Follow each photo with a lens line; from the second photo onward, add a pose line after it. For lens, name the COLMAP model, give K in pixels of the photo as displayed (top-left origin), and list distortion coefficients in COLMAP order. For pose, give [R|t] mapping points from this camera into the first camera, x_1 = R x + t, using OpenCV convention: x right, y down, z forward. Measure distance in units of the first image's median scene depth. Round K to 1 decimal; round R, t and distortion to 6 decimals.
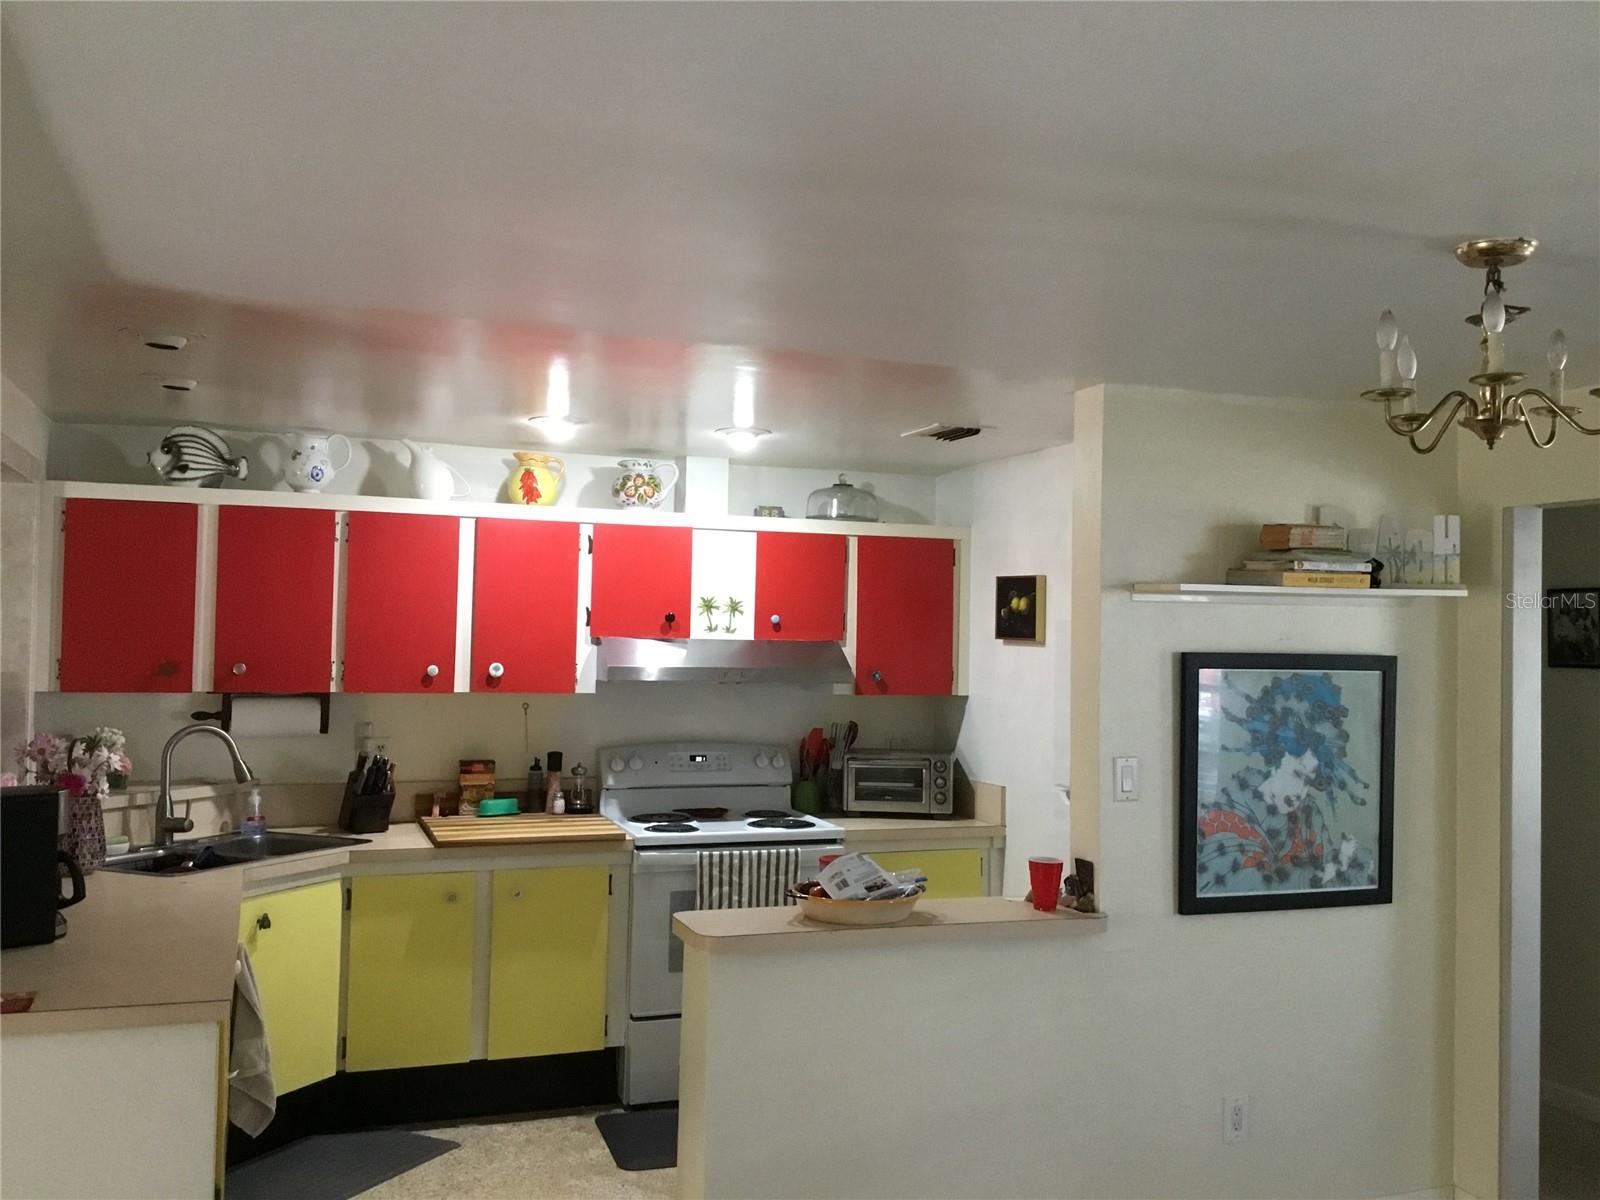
lens RADIAL K [[1459.8, 0, 806.2], [0, 1459.8, 598.0], [0, 0, 1]] dist [0.088909, -0.134052]
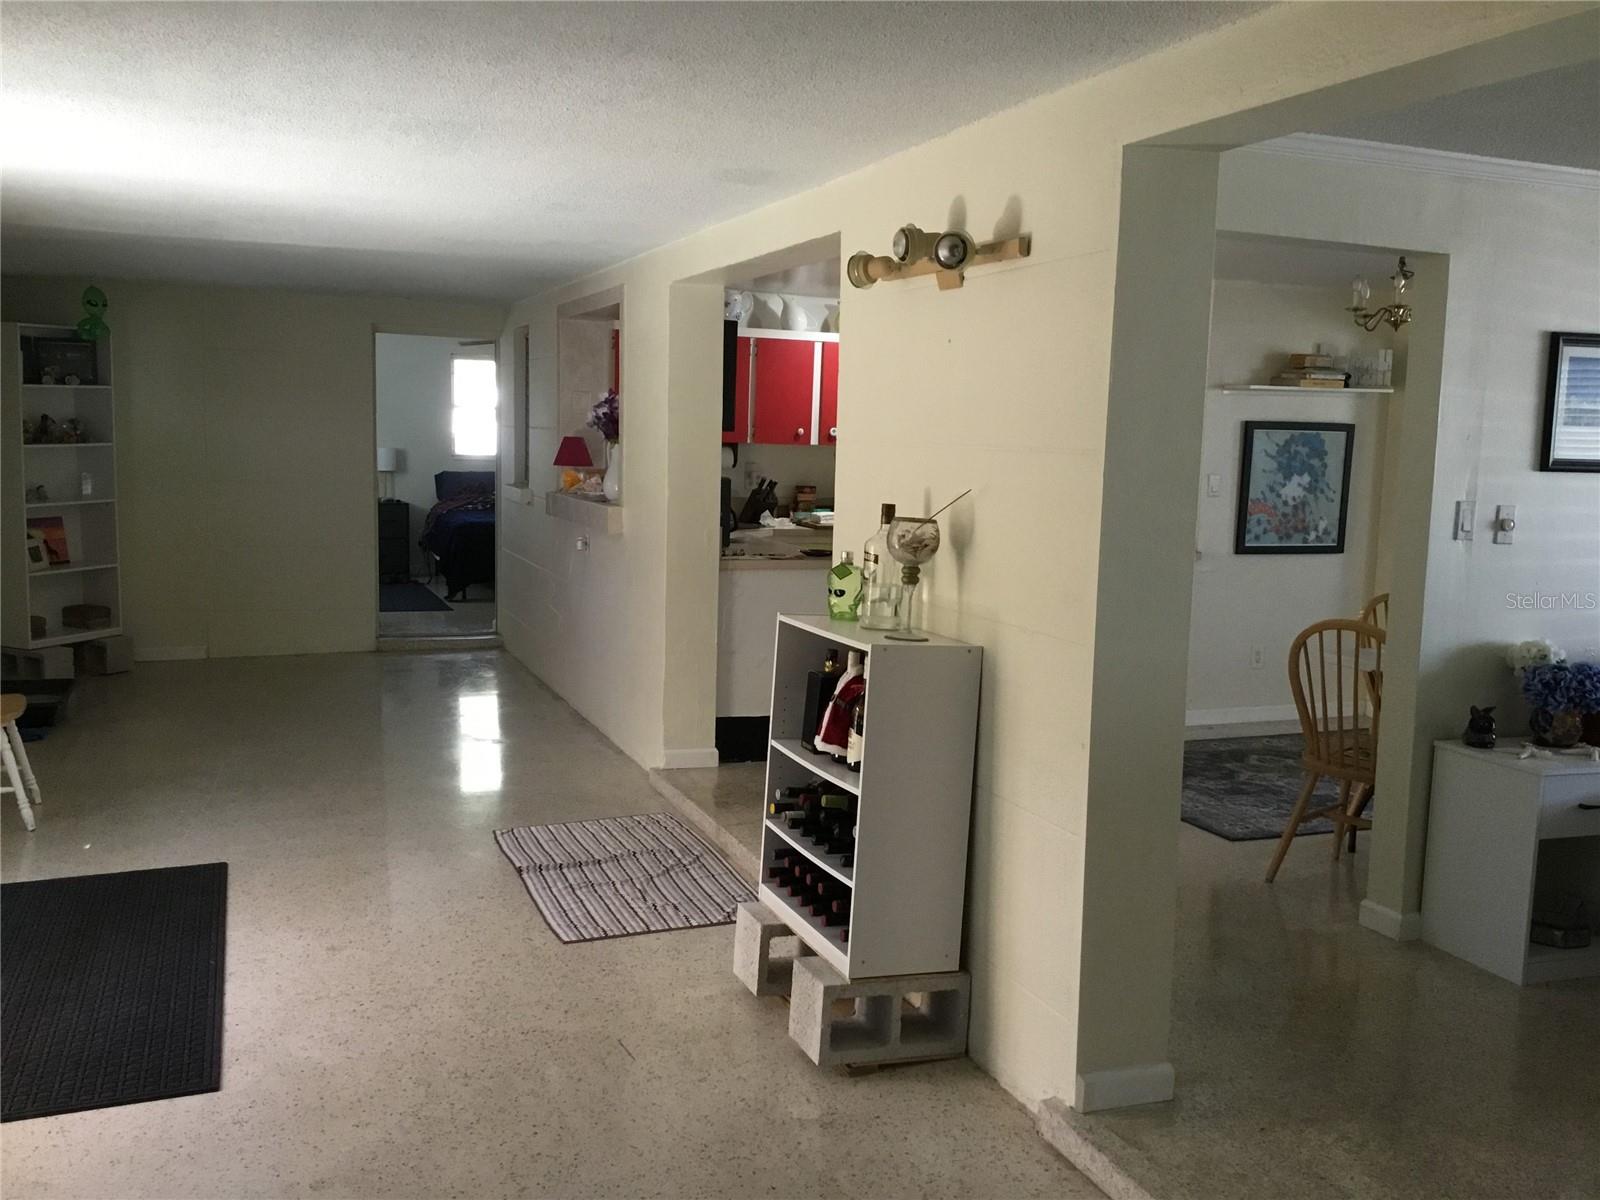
lens RADIAL K [[1459.8, 0, 793.7], [0, 1459.8, 598.1], [0, 0, 1]] dist [0.088909, -0.134052]
pose [[0.999872, 0.009102, 0.013121, -0.356196], [-0.010870, 0.989856, 0.141661, -0.000139], [-0.011699, -0.141786, 0.989828, -0.931451]]
